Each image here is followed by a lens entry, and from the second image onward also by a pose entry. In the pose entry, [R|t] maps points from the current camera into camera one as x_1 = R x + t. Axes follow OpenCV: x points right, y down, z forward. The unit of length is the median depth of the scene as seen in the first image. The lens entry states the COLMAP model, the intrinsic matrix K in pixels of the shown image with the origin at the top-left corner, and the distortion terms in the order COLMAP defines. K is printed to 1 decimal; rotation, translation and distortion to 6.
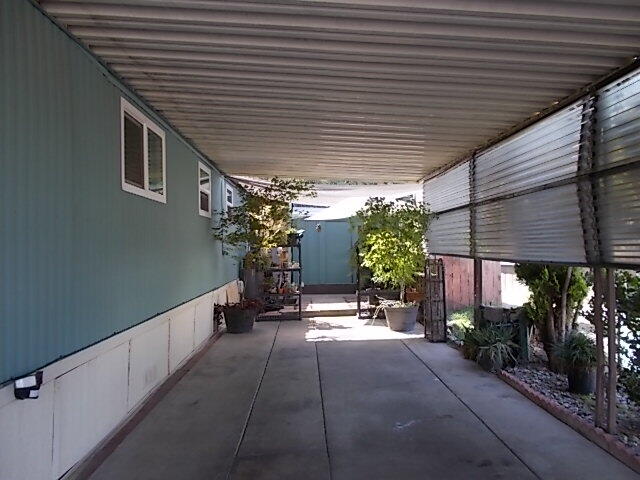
lens RADIAL K [[491.5, 0, 315.4], [0, 491.5, 235.9], [0, 0, 1]] dist [-0.008690, 0.014388]
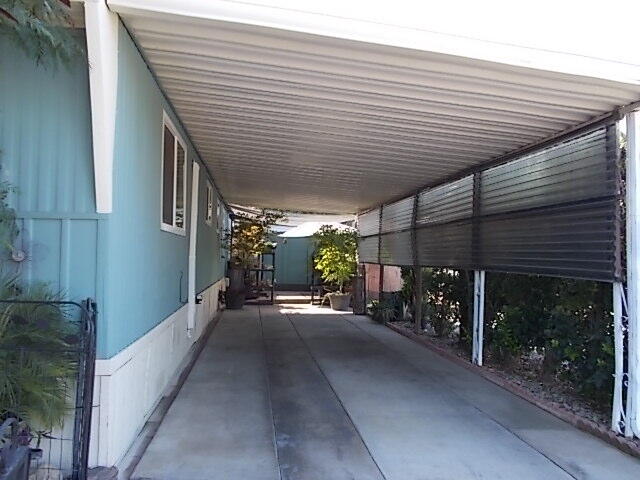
lens RADIAL K [[556.4, 0, 320.0], [0, 556.4, 240.0], [0, 0, 1]] dist [0.000324, -0.000019]
pose [[0.993361, 0.041746, 0.107201, -0.084044], [-0.040464, 0.999081, -0.014104, -0.004051], [-0.107691, 0.009672, 0.994137, -0.740248]]
